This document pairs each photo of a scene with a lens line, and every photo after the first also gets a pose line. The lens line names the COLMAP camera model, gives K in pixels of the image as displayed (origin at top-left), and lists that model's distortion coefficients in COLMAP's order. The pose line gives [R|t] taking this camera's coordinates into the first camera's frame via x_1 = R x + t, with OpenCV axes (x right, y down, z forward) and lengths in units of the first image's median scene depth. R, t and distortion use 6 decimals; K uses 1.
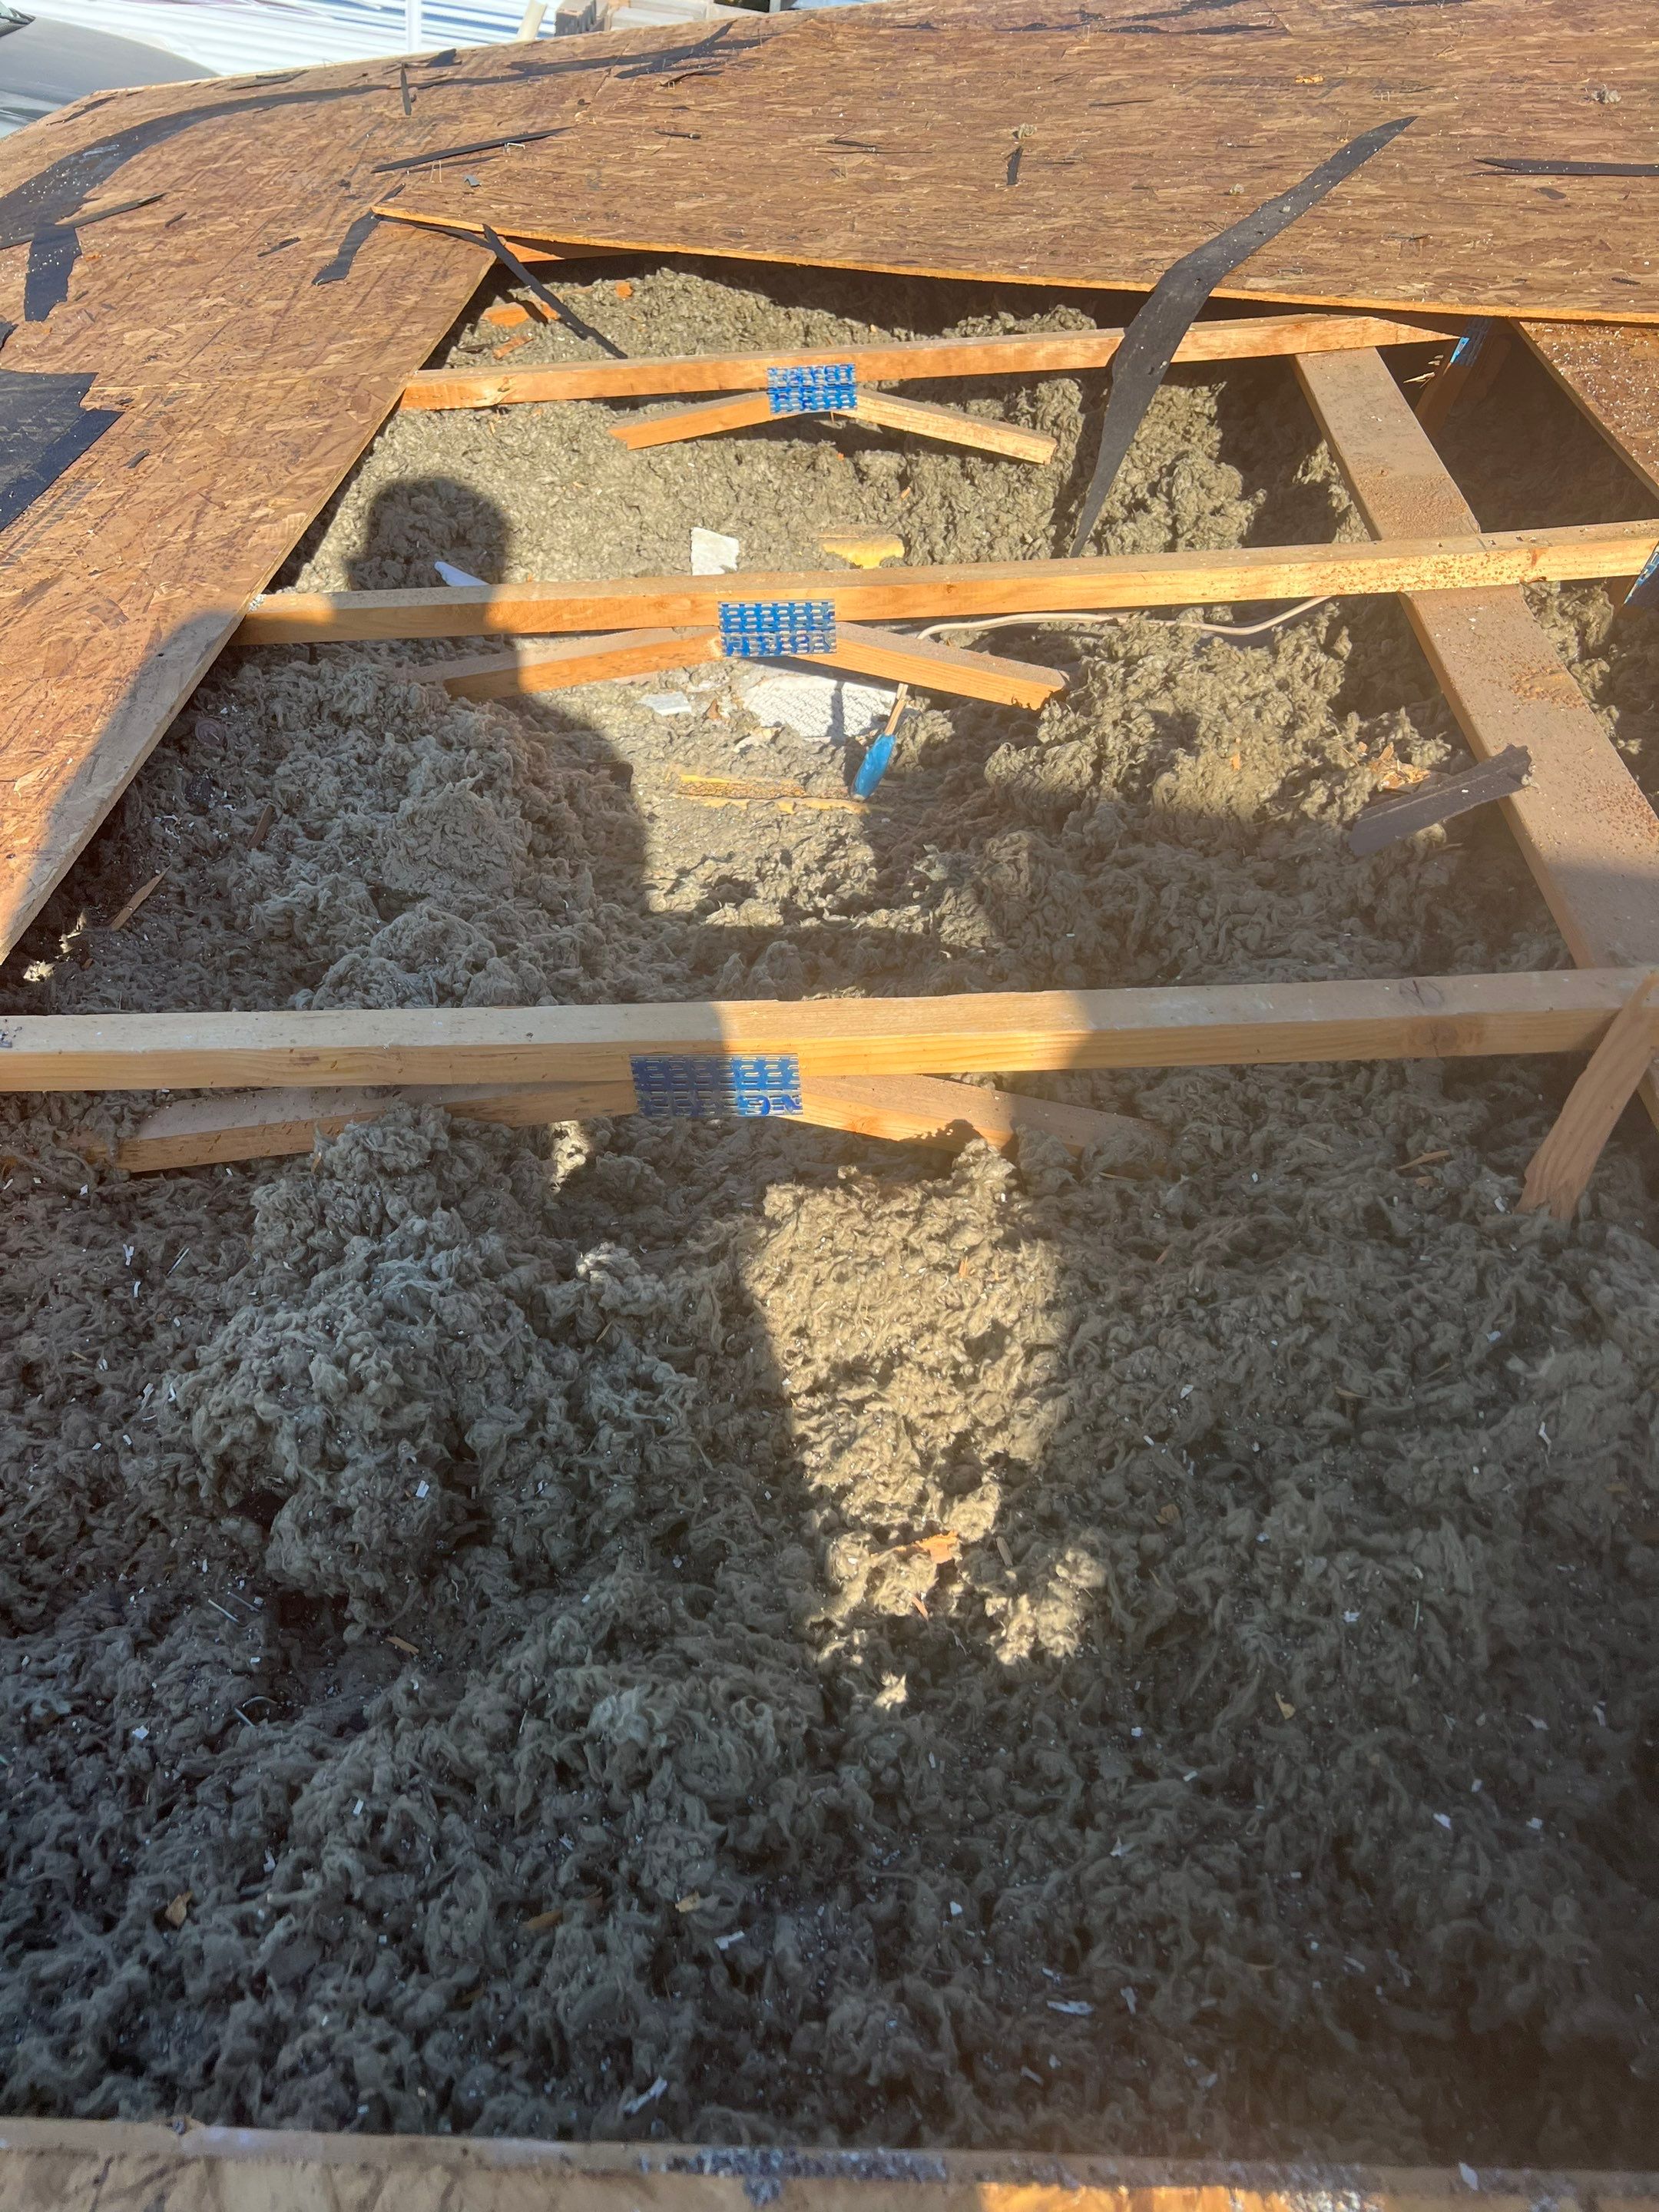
lens RADIAL K [[1747.3, 0, 784.0], [0, 1747.3, 1109.6], [0, 0, 1]] dist [0.022595, 0.002740]
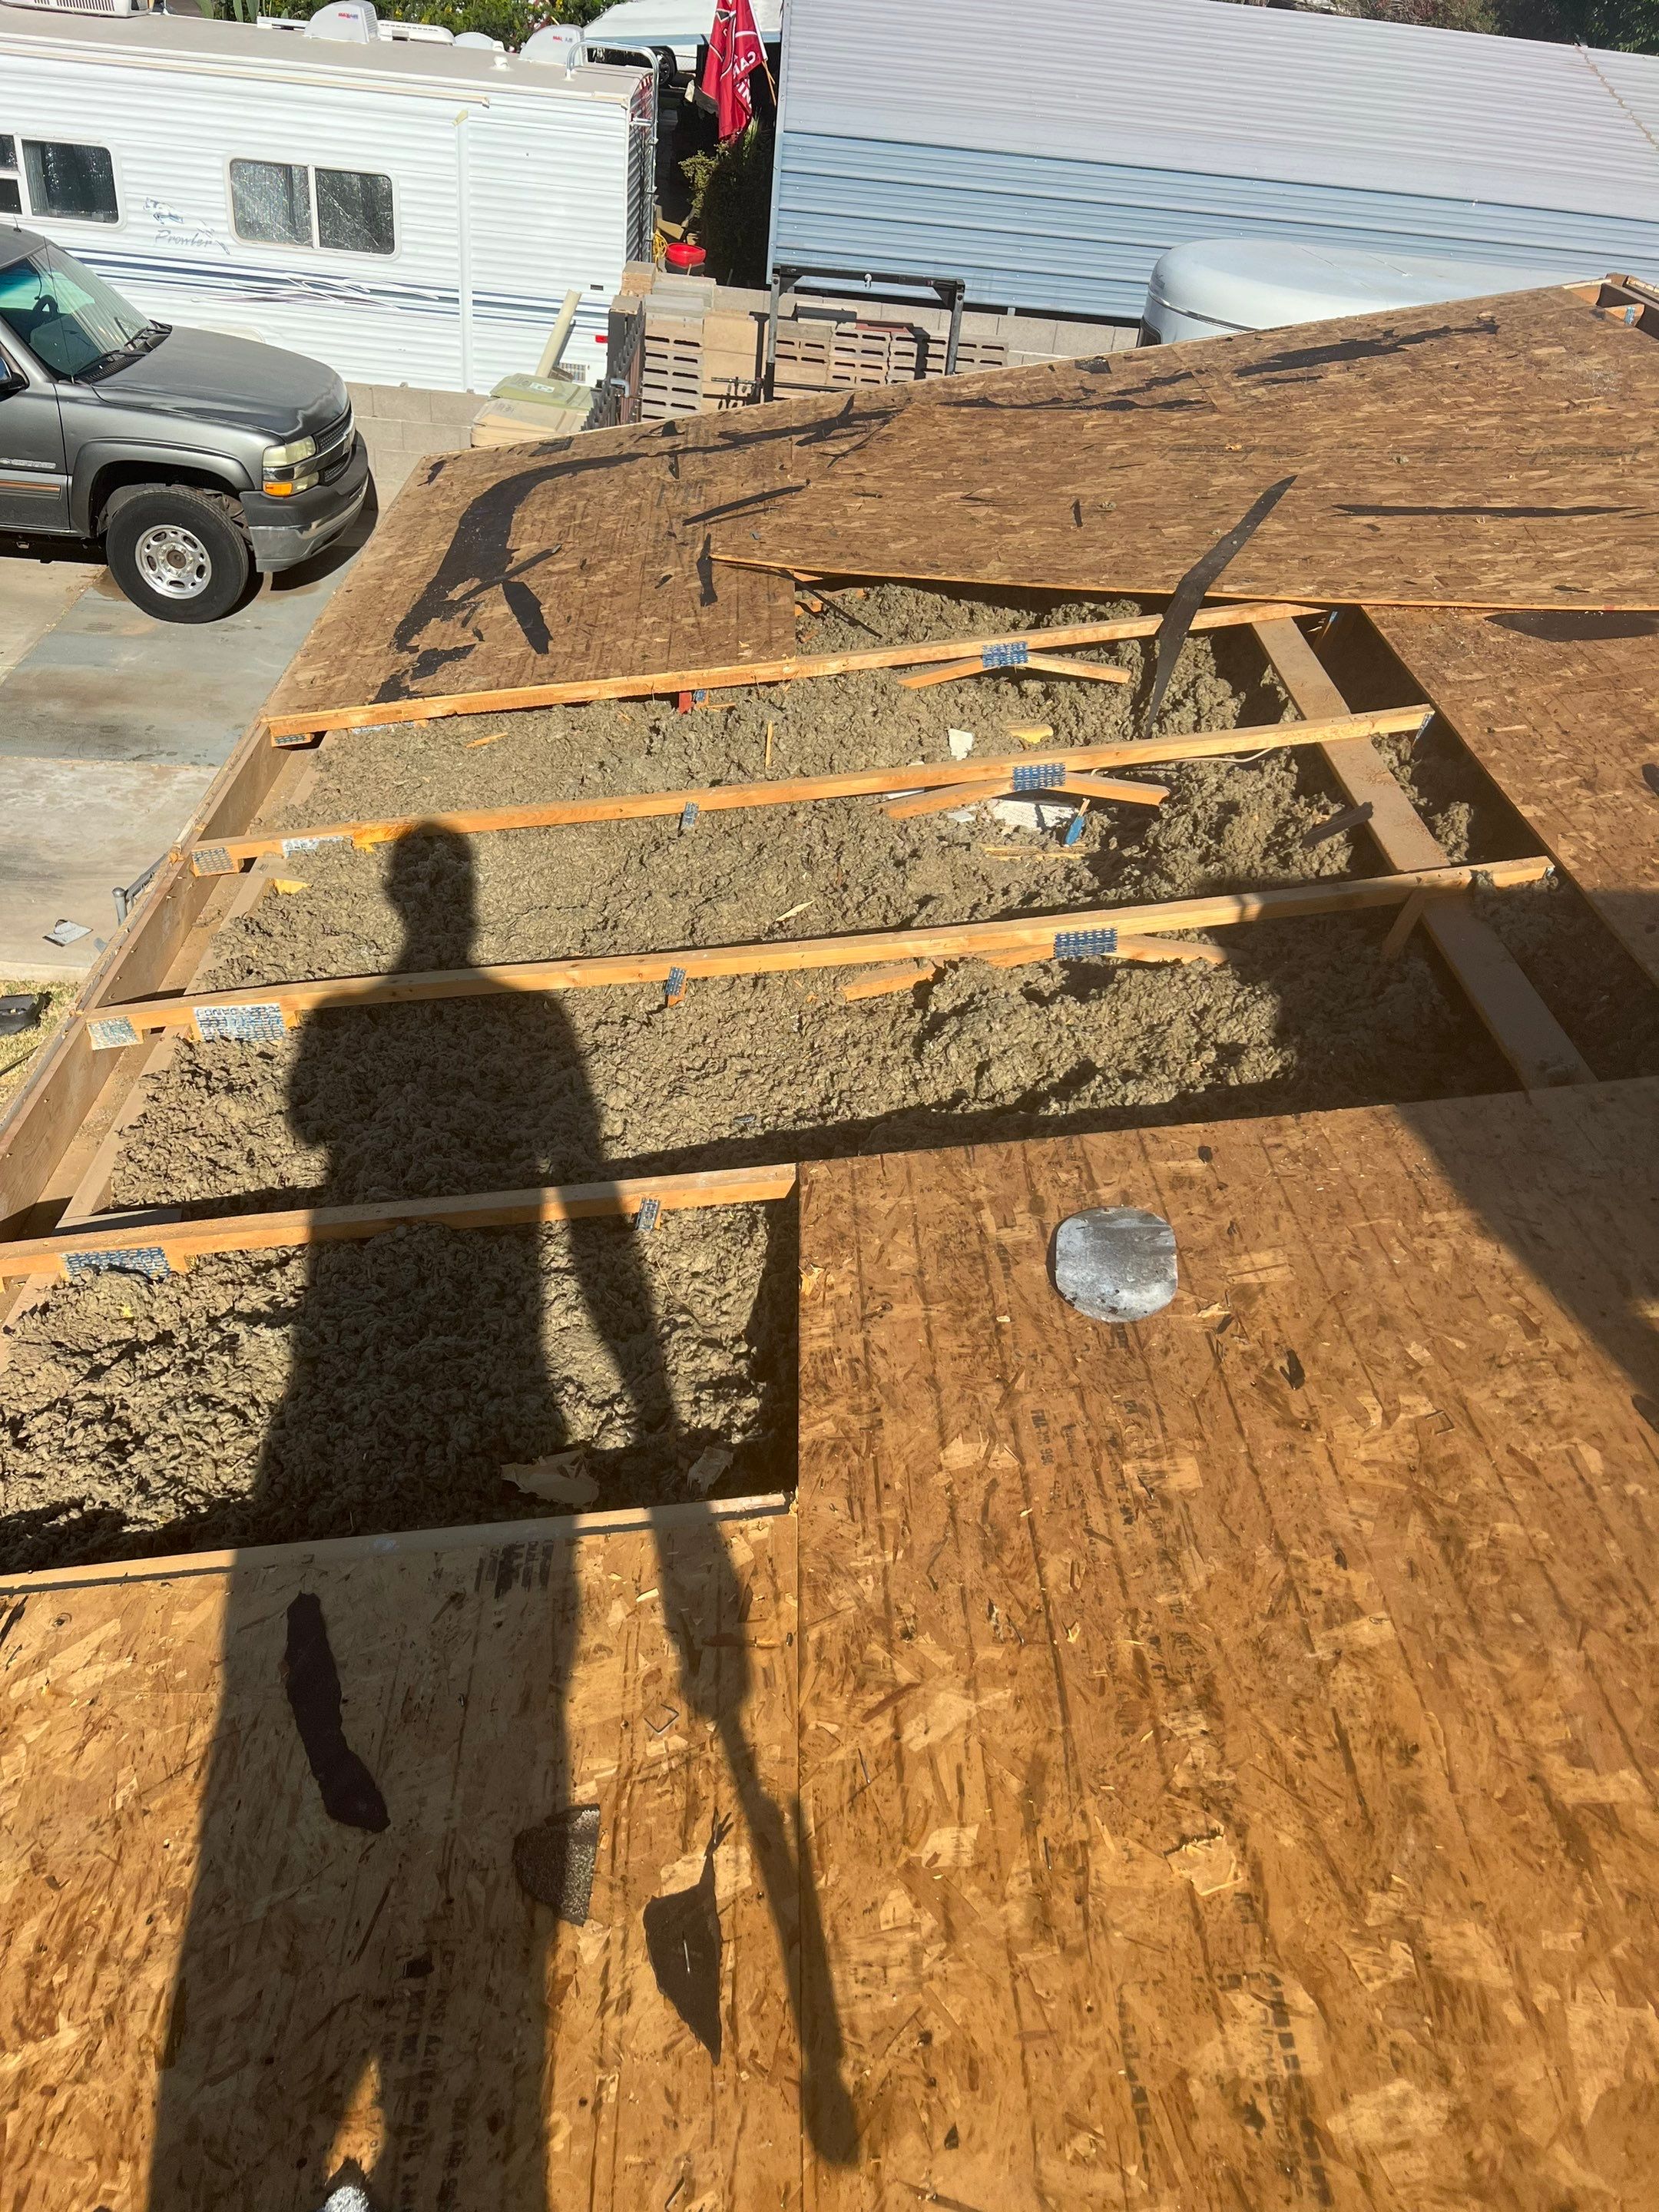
lens RADIAL K [[1779.5, 0, 829.5], [0, 1779.5, 1106.0], [0, 0, 1]] dist [0.095643, -0.105966]
pose [[0.995803, -0.072633, 0.055687, -0.327044], [0.077155, 0.993484, -0.083883, 0.236467], [-0.049231, 0.087827, 0.994918, -0.920789]]
